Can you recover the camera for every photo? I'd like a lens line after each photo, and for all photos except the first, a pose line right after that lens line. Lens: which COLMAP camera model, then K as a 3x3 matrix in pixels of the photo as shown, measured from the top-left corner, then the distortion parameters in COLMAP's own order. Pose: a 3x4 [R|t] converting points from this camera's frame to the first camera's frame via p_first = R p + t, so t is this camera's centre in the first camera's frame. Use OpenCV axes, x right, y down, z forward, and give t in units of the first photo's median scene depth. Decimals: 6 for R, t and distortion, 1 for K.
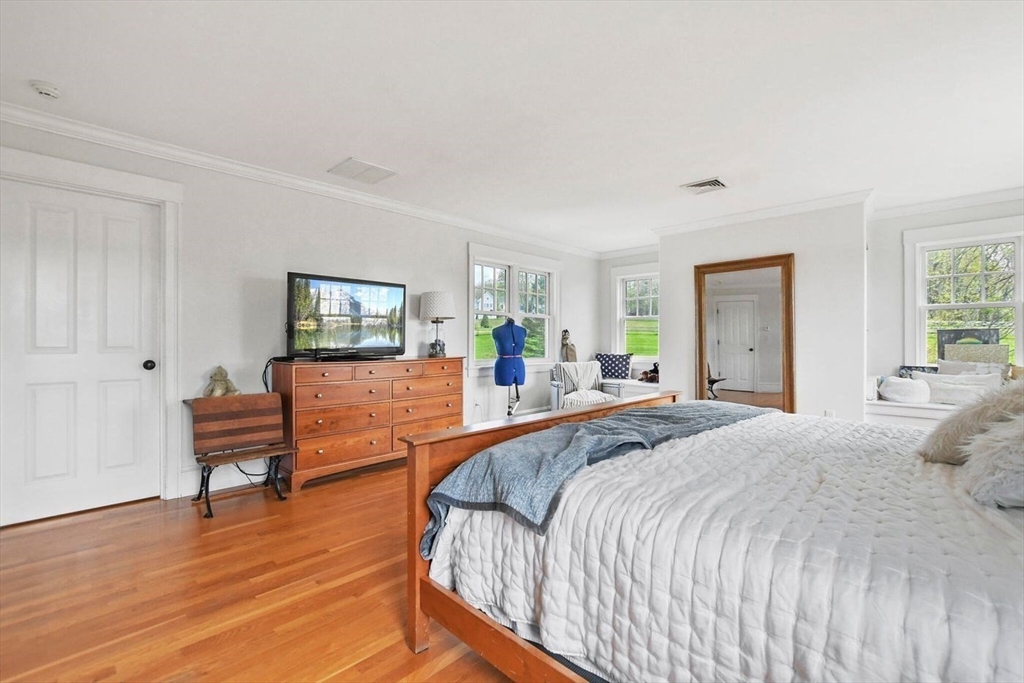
lens RADIAL K [[449.1, 0, 510.0], [0, 449.1, 343.5], [0, 0, 1]] dist [-0.013935, 0.001124]
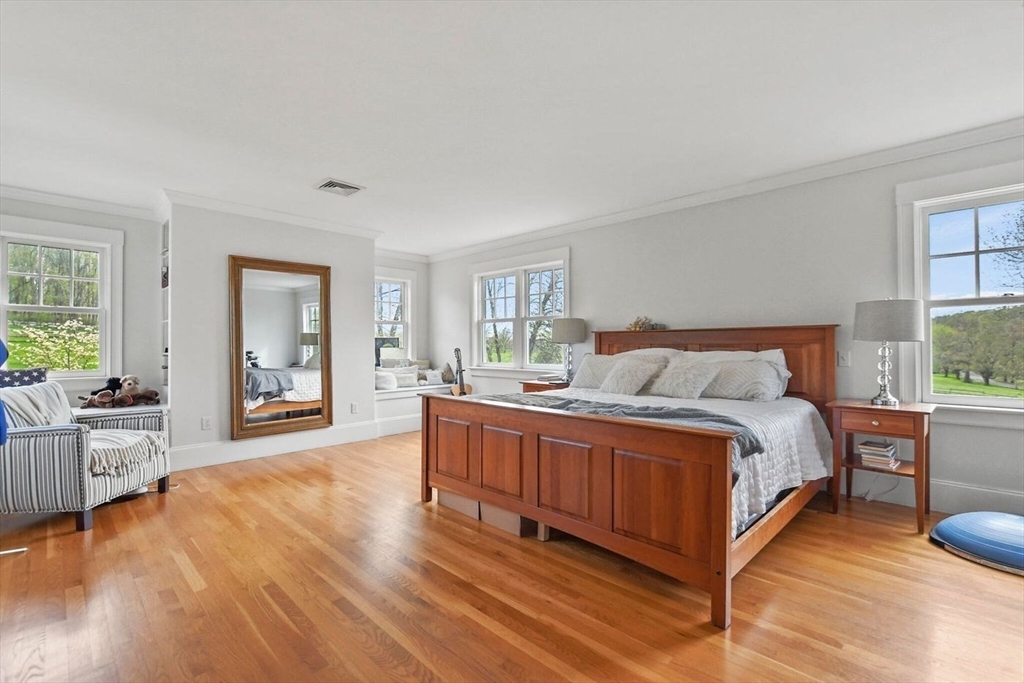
lens RADIAL K [[449.1, 0, 512.6], [0, 449.1, 345.0], [0, 0, 1]] dist [-0.013935, 0.001124]
pose [[-0.006120, 0.000408, 0.999981, -0.502885], [0.004934, 0.999988, -0.000378, -0.005597], [-0.999969, 0.004932, -0.006122, 0.584128]]
